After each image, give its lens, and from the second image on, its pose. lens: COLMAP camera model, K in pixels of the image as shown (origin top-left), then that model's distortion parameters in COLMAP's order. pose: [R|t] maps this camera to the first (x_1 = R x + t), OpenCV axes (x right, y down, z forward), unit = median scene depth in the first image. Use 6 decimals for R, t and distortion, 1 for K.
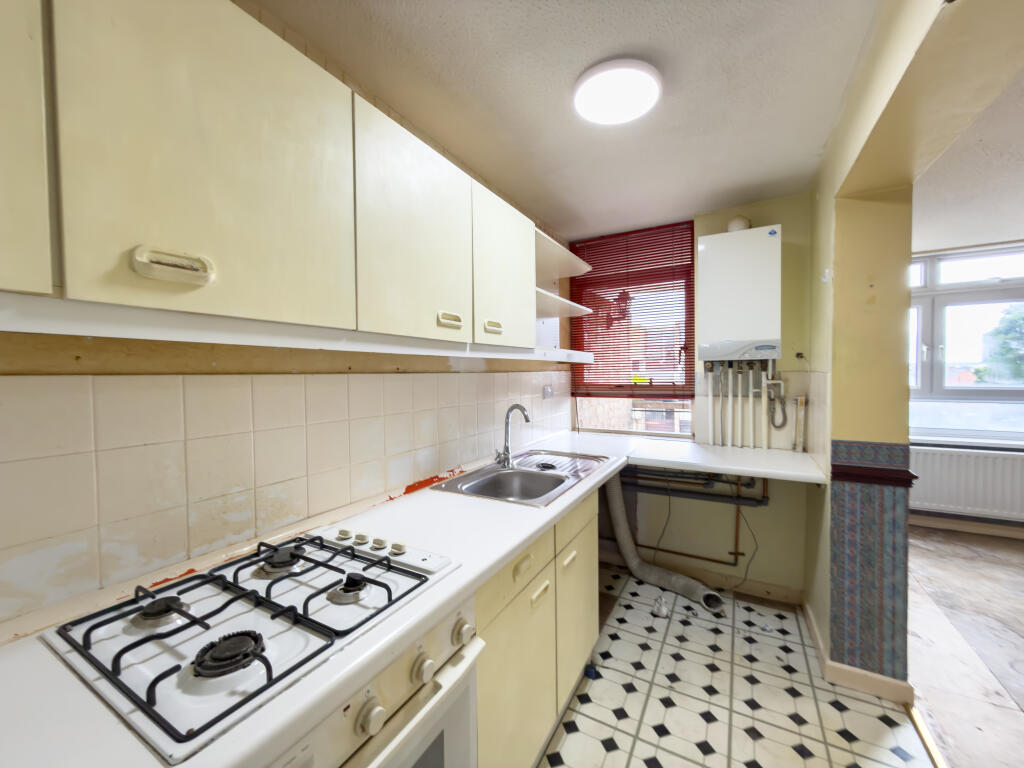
lens RADIAL K [[408.6, 0, 514.1], [0, 408.6, 381.4], [0, 0, 1]] dist [0.000345, -0.000077]
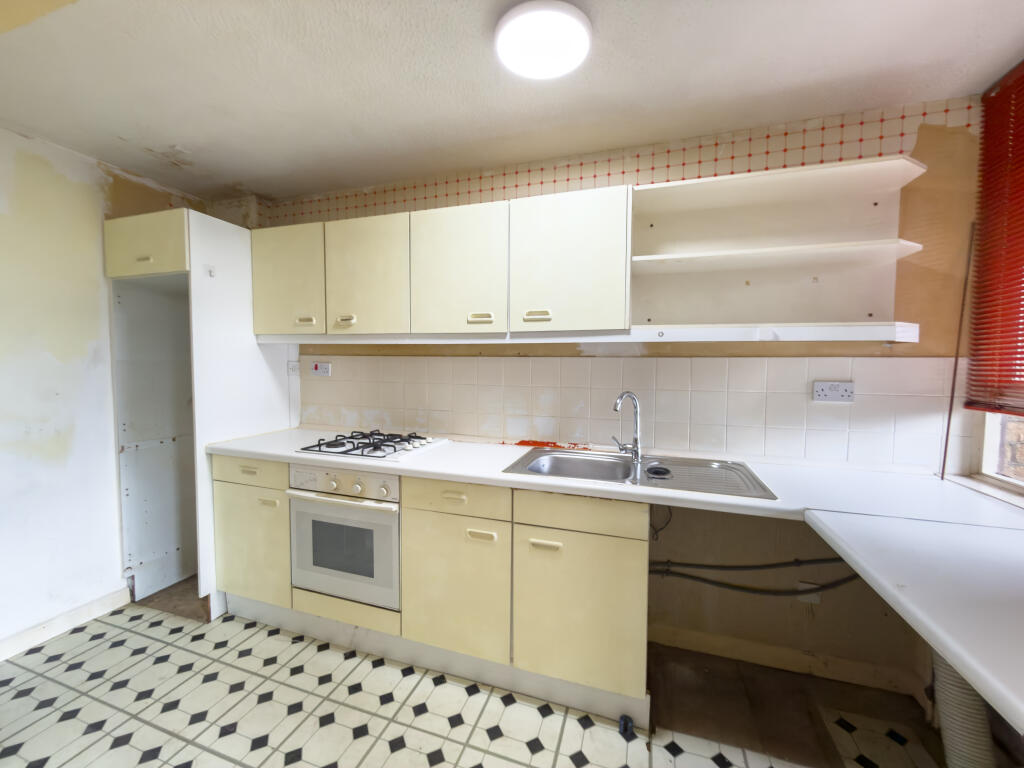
lens RADIAL K [[407.0, 0, 512.8], [0, 407.0, 383.8], [0, 0, 1]] dist [0.000086, -0.000245]
pose [[0.183535, 0.061325, -0.981098, 1.045244], [-0.031764, 0.997901, 0.056433, -0.005319], [0.982500, 0.020807, 0.185098, 0.716386]]
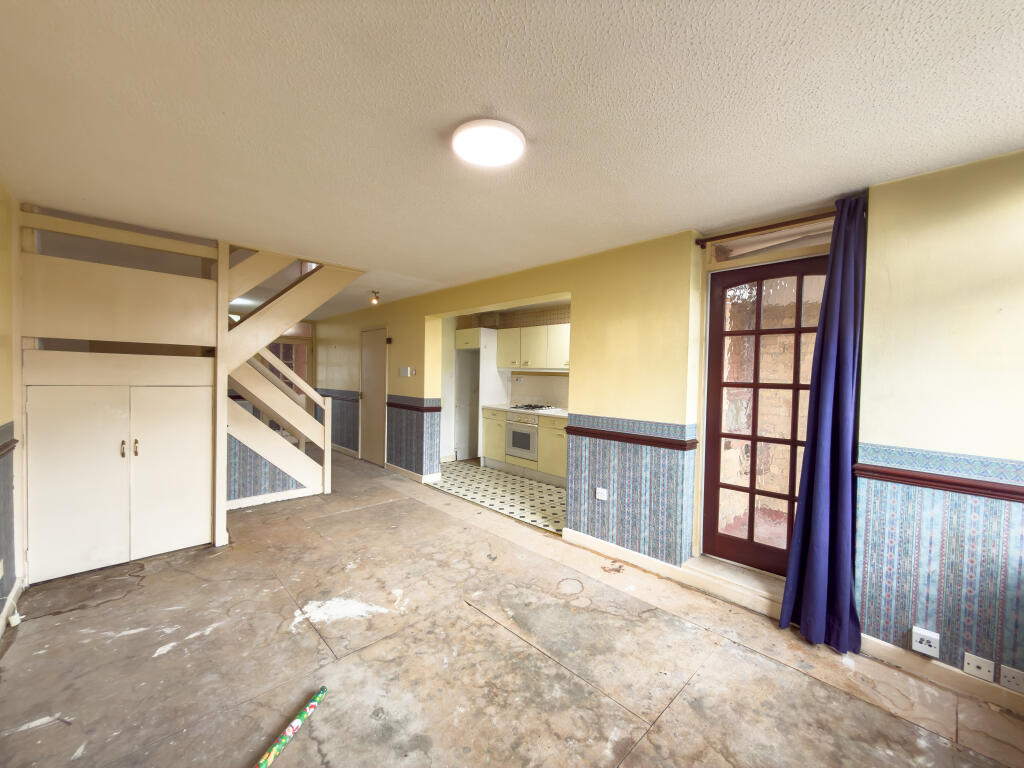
lens RADIAL K [[407.0, 0, 512.8], [0, 407.0, 383.8], [0, 0, 1]] dist [0.000086, -0.000245]
pose [[-0.292364, 0.025347, -0.955971, 3.164774], [-0.041931, 0.998347, 0.039294, -0.071637], [0.955388, 0.051573, -0.290818, 1.377520]]
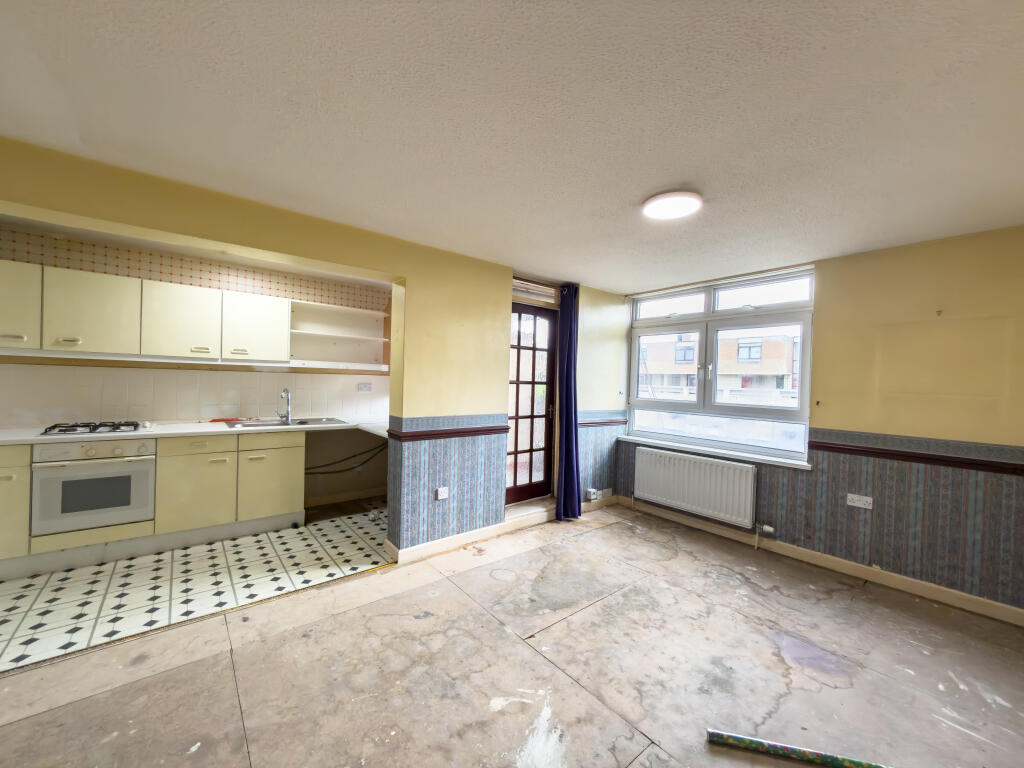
lens RADIAL K [[407.0, 0, 512.8], [0, 407.0, 383.8], [0, 0, 1]] dist [0.000086, -0.000245]
pose [[0.929036, 0.041599, -0.367644, 2.161153], [-0.047647, 0.998837, -0.007383, -0.009257], [0.366909, 0.024376, 0.929937, -0.531026]]
